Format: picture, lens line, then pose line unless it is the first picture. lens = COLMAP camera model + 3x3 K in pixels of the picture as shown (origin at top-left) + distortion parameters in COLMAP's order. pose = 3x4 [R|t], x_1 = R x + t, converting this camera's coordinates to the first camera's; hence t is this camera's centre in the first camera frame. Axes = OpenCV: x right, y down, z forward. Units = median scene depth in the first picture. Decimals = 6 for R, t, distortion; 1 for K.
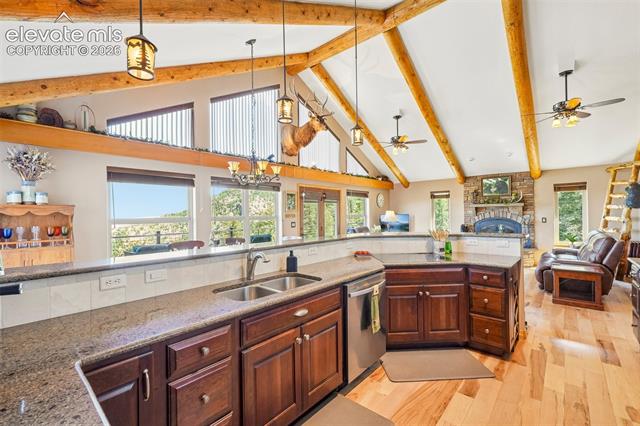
lens RADIAL K [[282.6, 0, 314.3], [0, 282.6, 214.4], [0, 0, 1]] dist [0.004285, -0.000028]
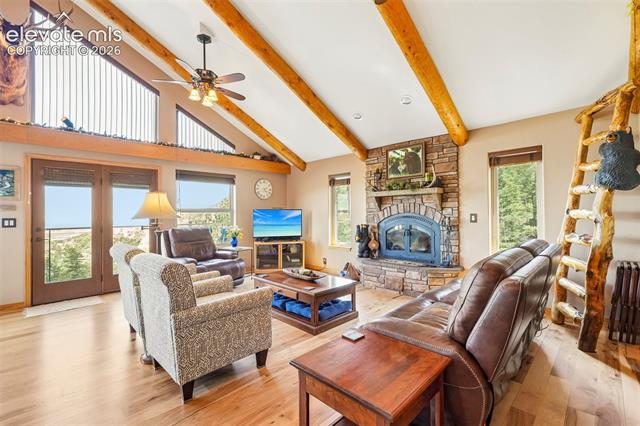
lens RADIAL K [[282.6, 0, 320.3], [0, 282.6, 210.8], [0, 0, 1]] dist [0.004285, -0.000028]
pose [[0.997510, 0.003555, -0.070432, 0.535648], [-0.004291, 0.999938, -0.010289, 0.013548], [0.070391, 0.010565, 0.997464, 0.407994]]
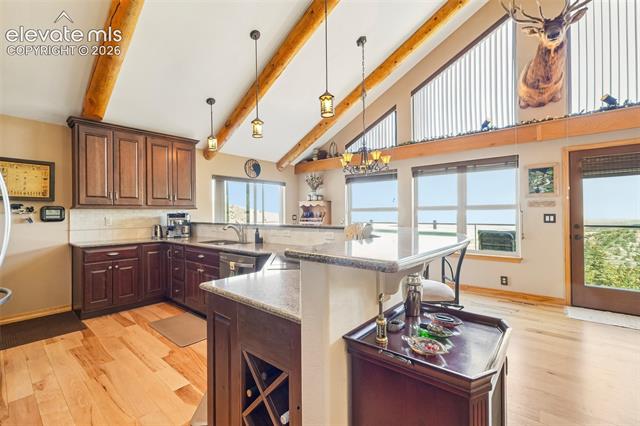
lens RADIAL K [[282.6, 0, 321.6], [0, 282.6, 211.0], [0, 0, 1]] dist [0.004285, -0.000028]
pose [[0.023317, 0.003814, -0.999721, 0.456262], [0.006687, 0.999970, 0.003971, 0.013750], [0.999706, -0.006777, 0.023290, 0.443254]]
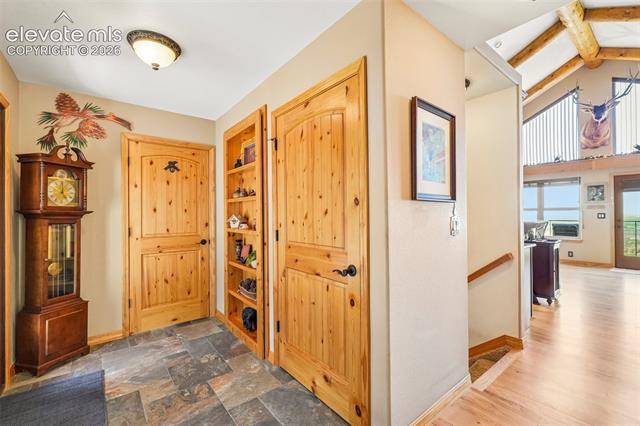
lens RADIAL K [[282.6, 0, 313.6], [0, 282.6, 213.0], [0, 0, 1]] dist [0.004285, -0.000028]
pose [[-0.177424, 0.003893, -0.984127, 0.968771], [0.004291, 0.999986, 0.003182, 0.017216], [0.984125, -0.003658, -0.177438, 0.154706]]
